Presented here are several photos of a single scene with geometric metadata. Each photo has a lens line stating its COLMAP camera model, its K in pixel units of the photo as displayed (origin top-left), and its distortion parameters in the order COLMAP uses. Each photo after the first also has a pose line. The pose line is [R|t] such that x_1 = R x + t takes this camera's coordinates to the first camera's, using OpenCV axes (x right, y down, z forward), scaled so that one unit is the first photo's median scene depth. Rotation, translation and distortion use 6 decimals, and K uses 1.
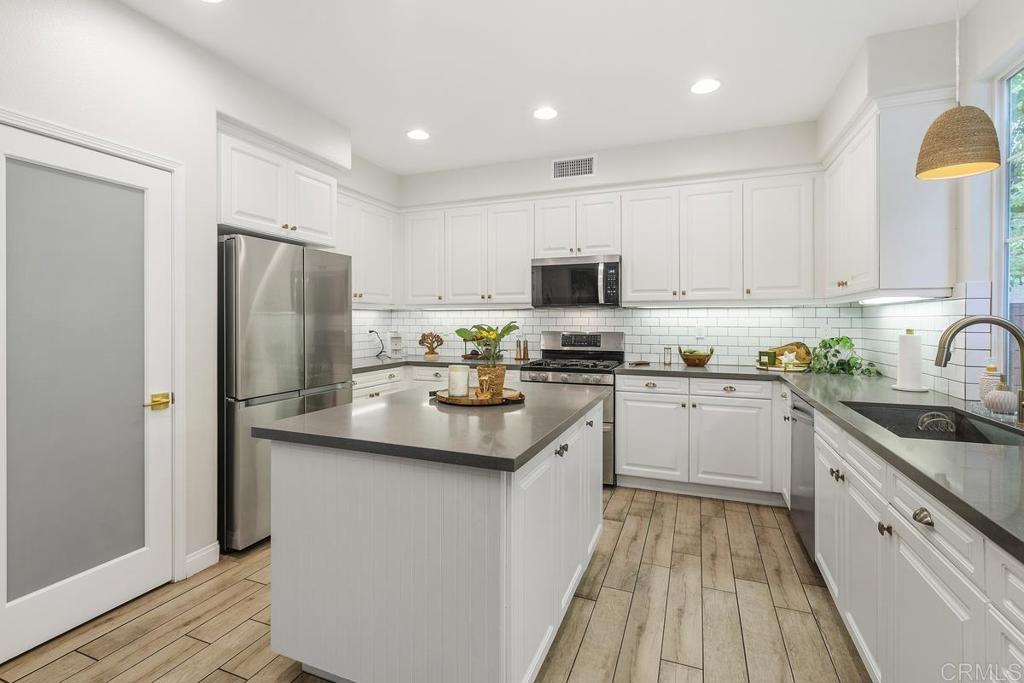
lens RADIAL K [[466.2, 0, 516.1], [0, 466.2, 318.1], [0, 0, 1]] dist [-0.000033, -0.000654]
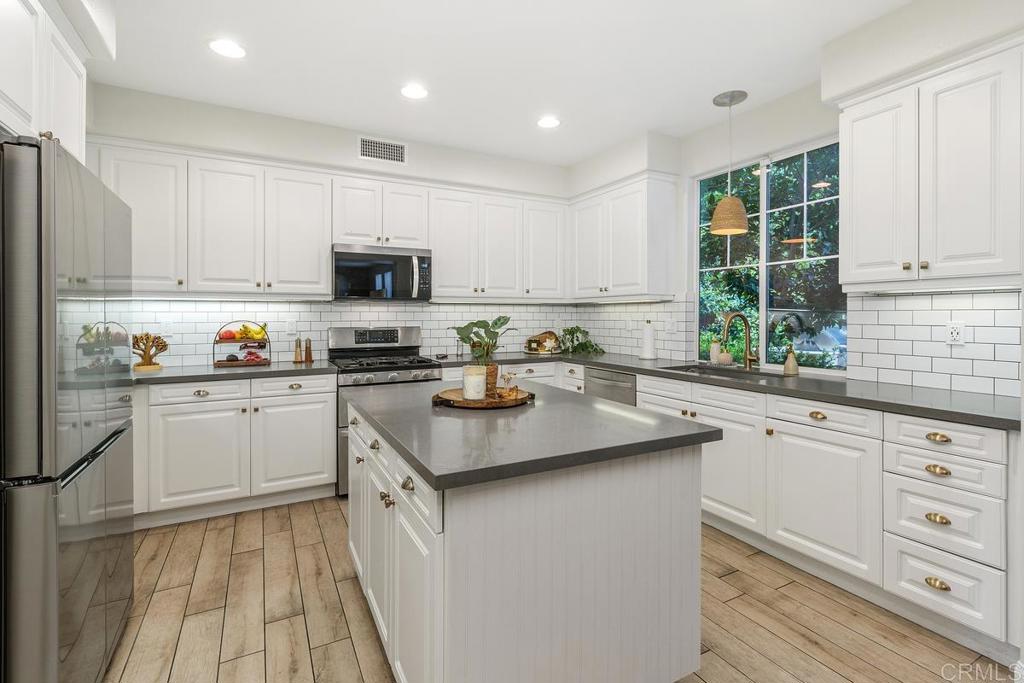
lens RADIAL K [[466.2, 0, 510.2], [0, 466.2, 314.8], [0, 0, 1]] dist [-0.000033, -0.000654]
pose [[0.652483, 0.001214, 0.757802, -0.420873], [-0.000333, 0.999999, -0.001316, 0.006236], [-0.757803, 0.000606, 0.652483, 0.204400]]
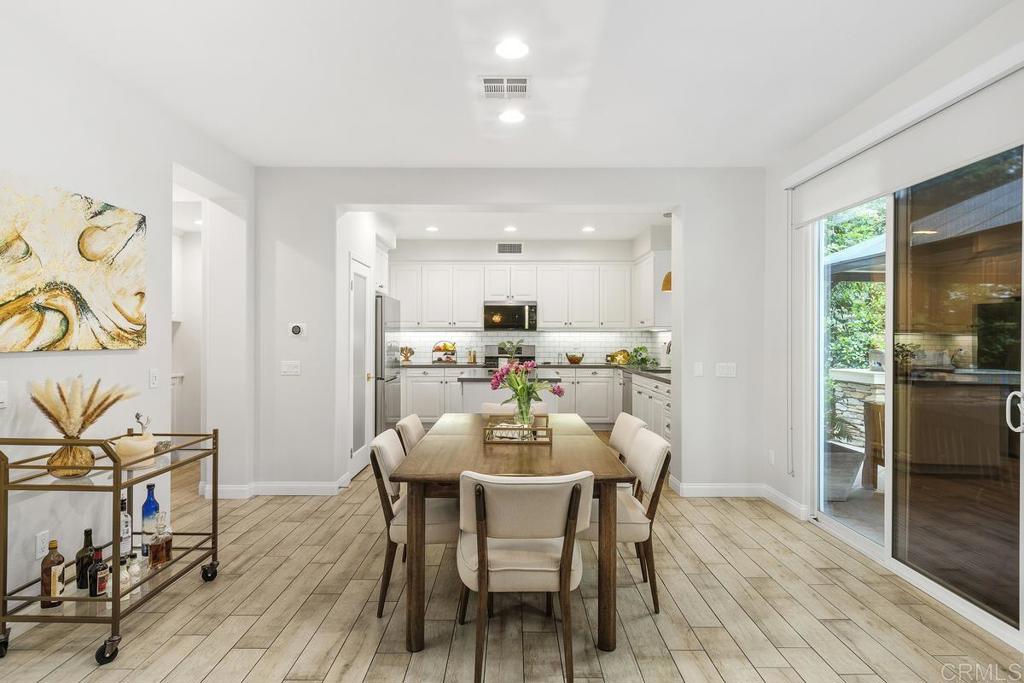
lens RADIAL K [[571.2, 0, 513.4], [0, 571.2, 336.9], [0, 0, 1]] dist [0.009791, 0.002099]
pose [[0.931039, 0.003749, 0.364900, -0.632801], [-0.004007, 0.999992, -0.000052, 0.000012], [-0.364897, -0.001413, 0.931047, -0.958683]]
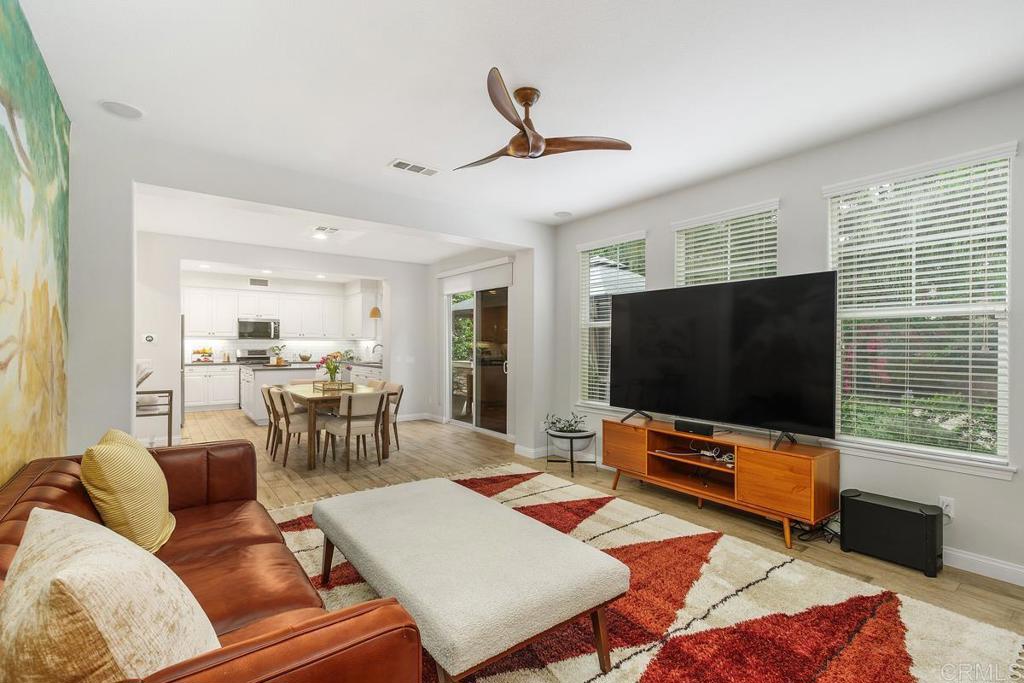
lens RADIAL K [[466.2, 0, 514.2], [0, 466.2, 344.7], [0, 0, 1]] dist [-0.000033, -0.000654]
pose [[0.521419, 0.003762, 0.853293, -1.298555], [-0.006120, 0.999981, -0.000669, 0.000910], [-0.853279, -0.004873, 0.521432, -1.466924]]
